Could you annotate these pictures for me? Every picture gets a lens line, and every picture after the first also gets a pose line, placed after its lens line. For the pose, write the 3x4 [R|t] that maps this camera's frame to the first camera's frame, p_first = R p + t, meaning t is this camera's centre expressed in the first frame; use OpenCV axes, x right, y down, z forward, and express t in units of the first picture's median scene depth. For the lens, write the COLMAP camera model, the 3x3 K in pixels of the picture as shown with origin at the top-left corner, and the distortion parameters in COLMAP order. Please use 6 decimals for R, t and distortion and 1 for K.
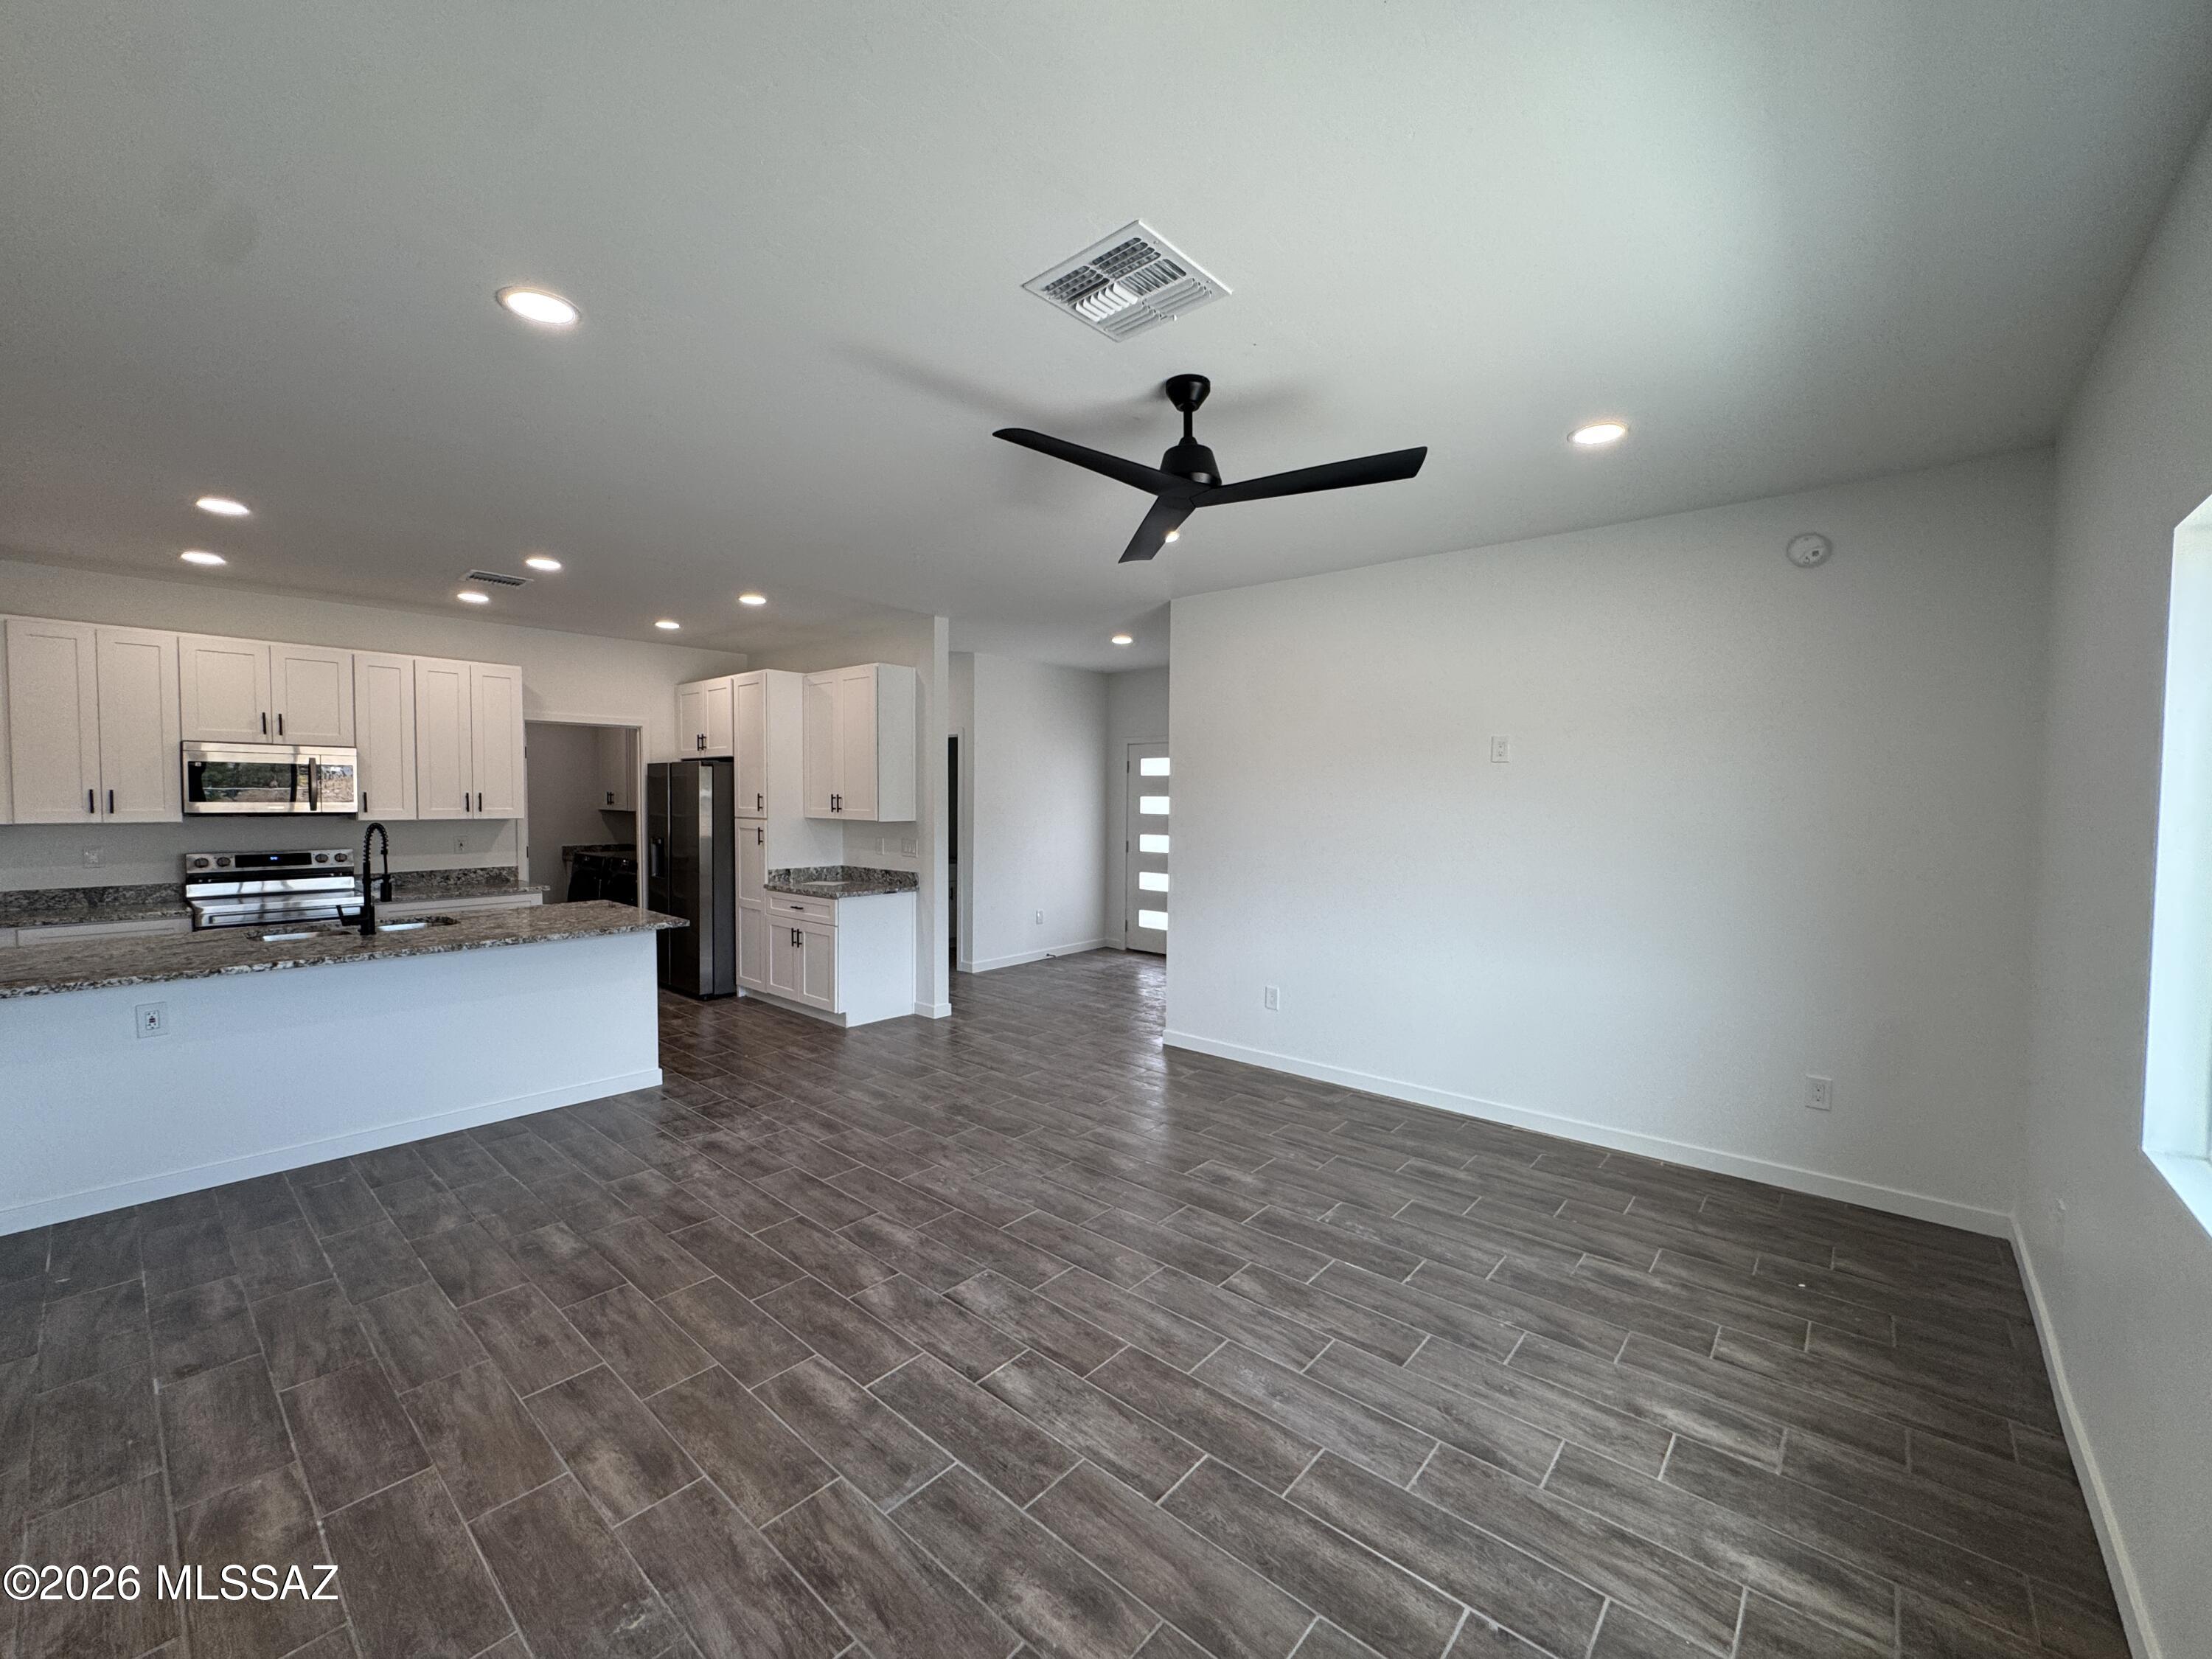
lens RADIAL K [[884.4, 0, 1103.2], [0, 884.4, 829.9], [0, 0, 1]] dist [-0.004522, 0.000361]
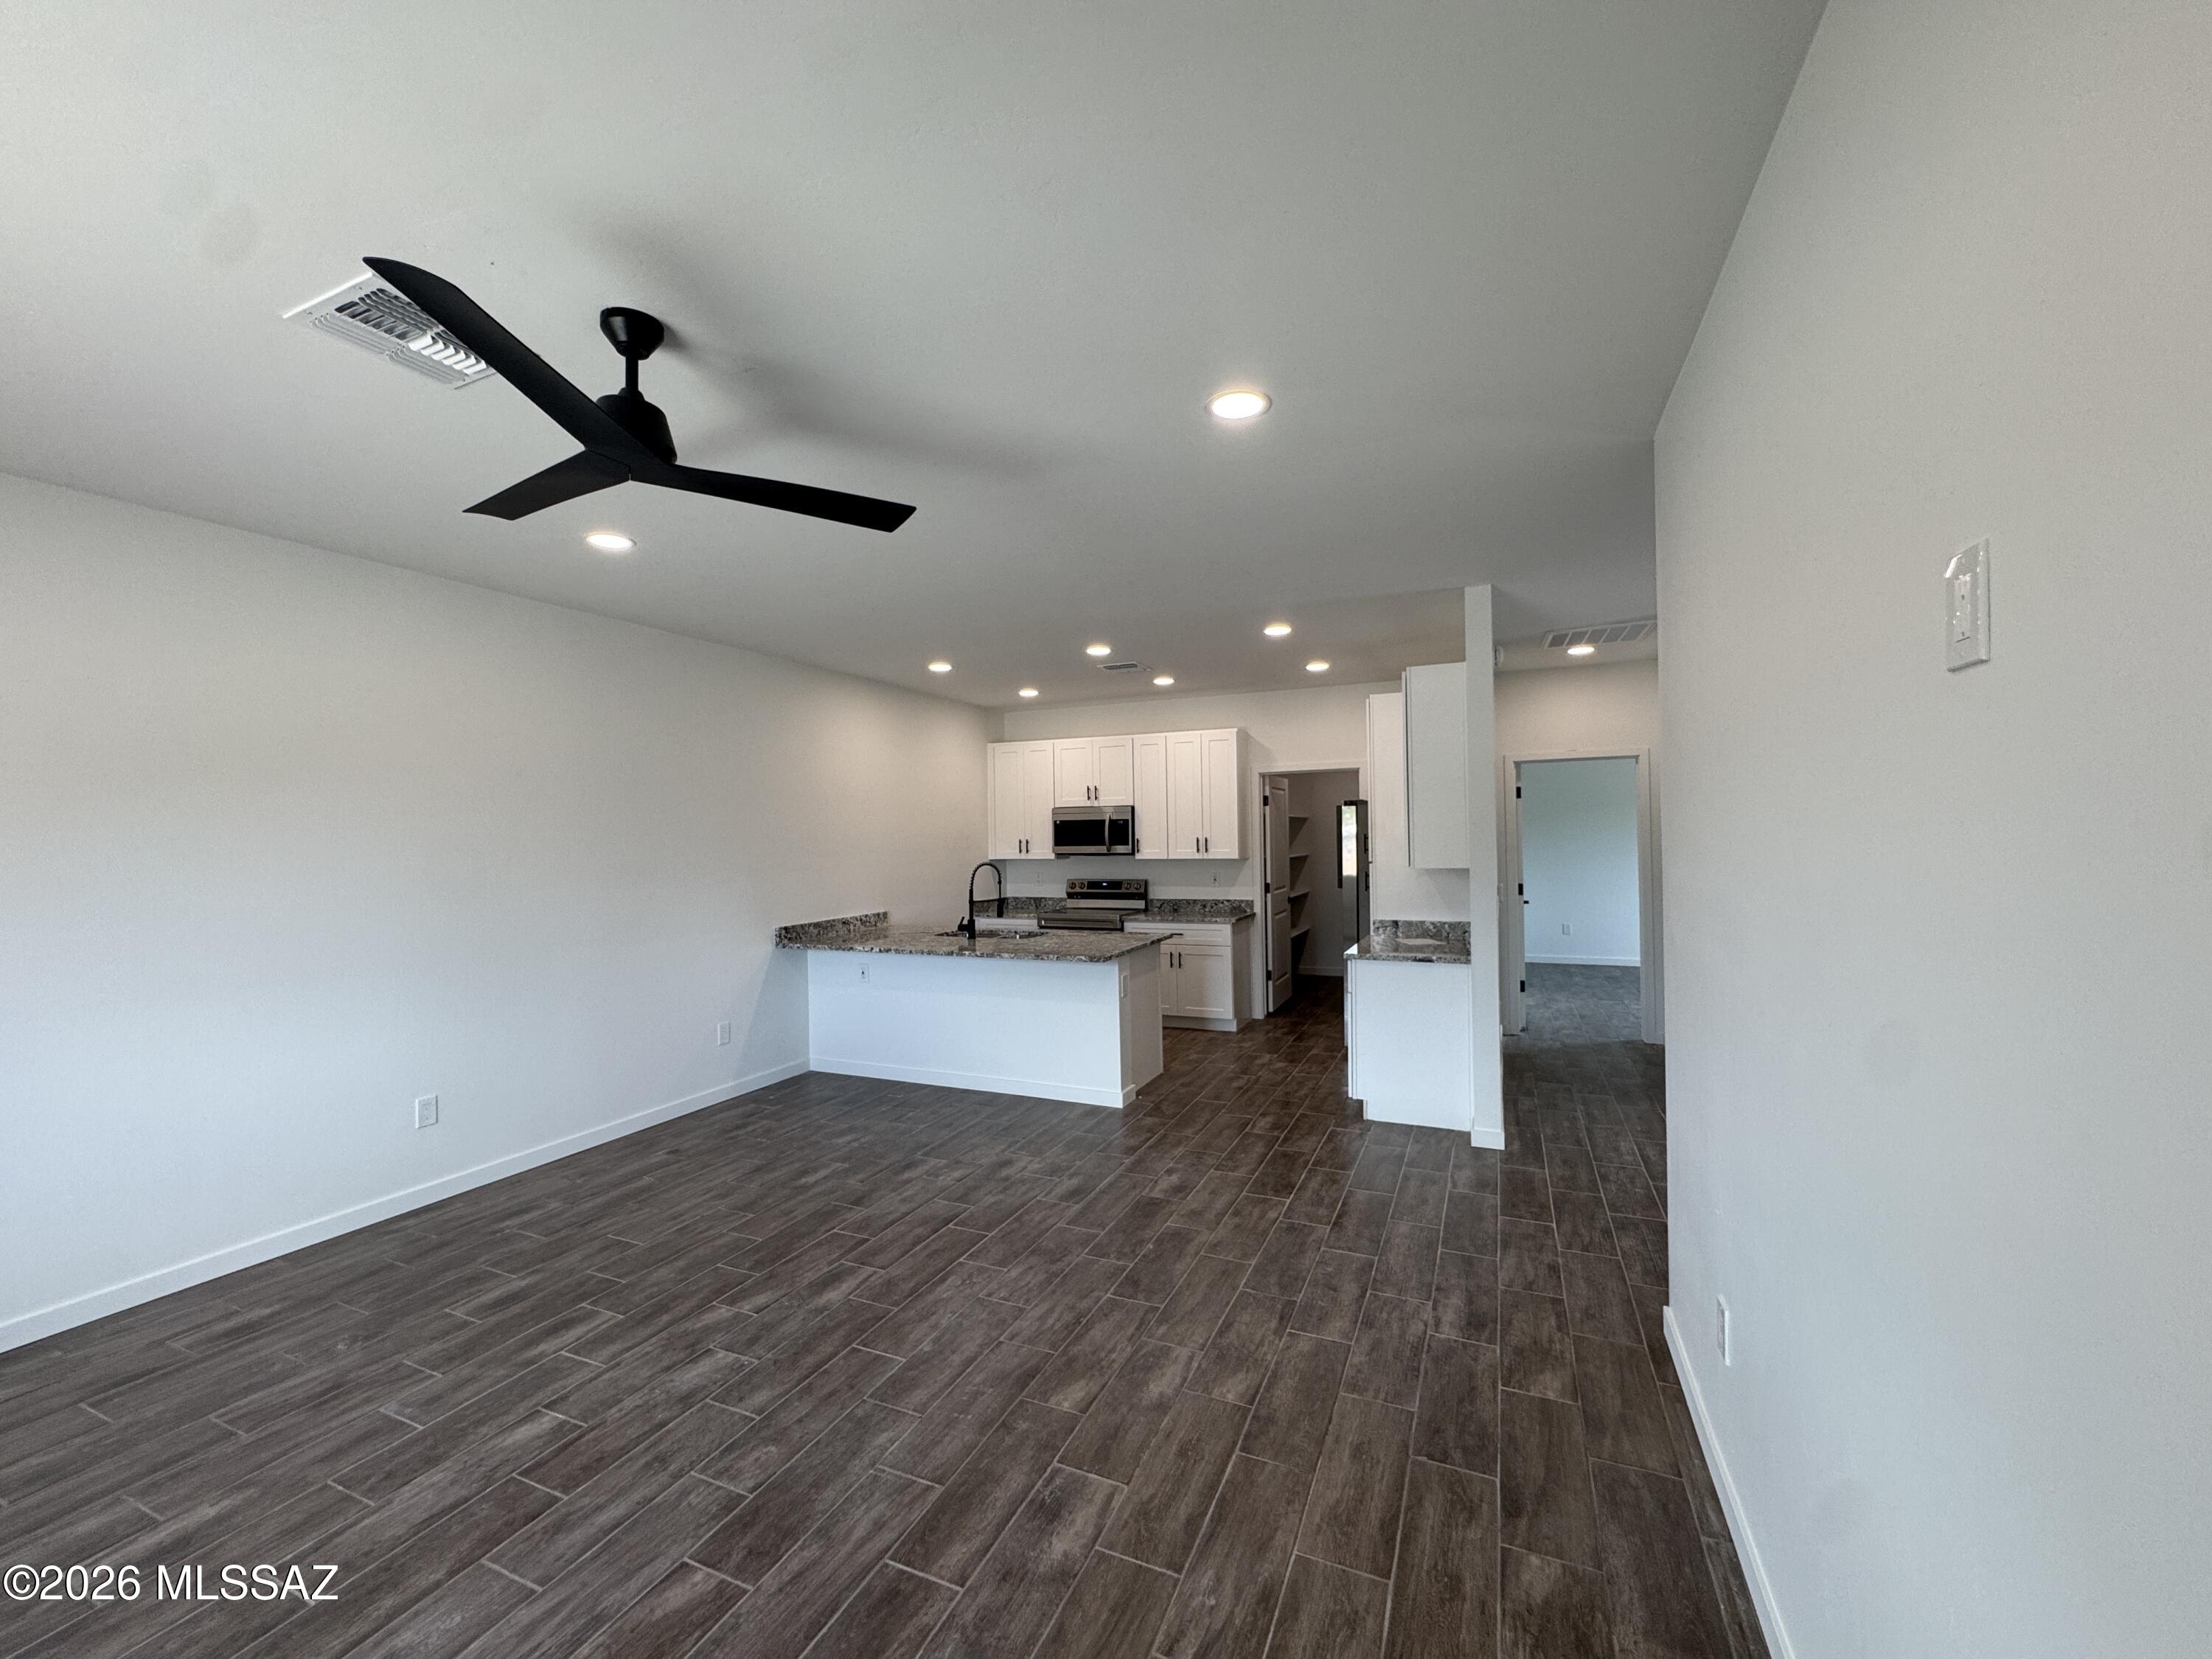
lens RADIAL K [[884.4, 0, 1103.7], [0, 884.4, 830.4], [0, 0, 1]] dist [-0.004522, 0.000361]
pose [[0.299047, -0.018817, -0.954053, 0.721165], [-0.019209, 0.999484, -0.025734, -0.030453], [0.954045, 0.026022, 0.298531, 0.883428]]
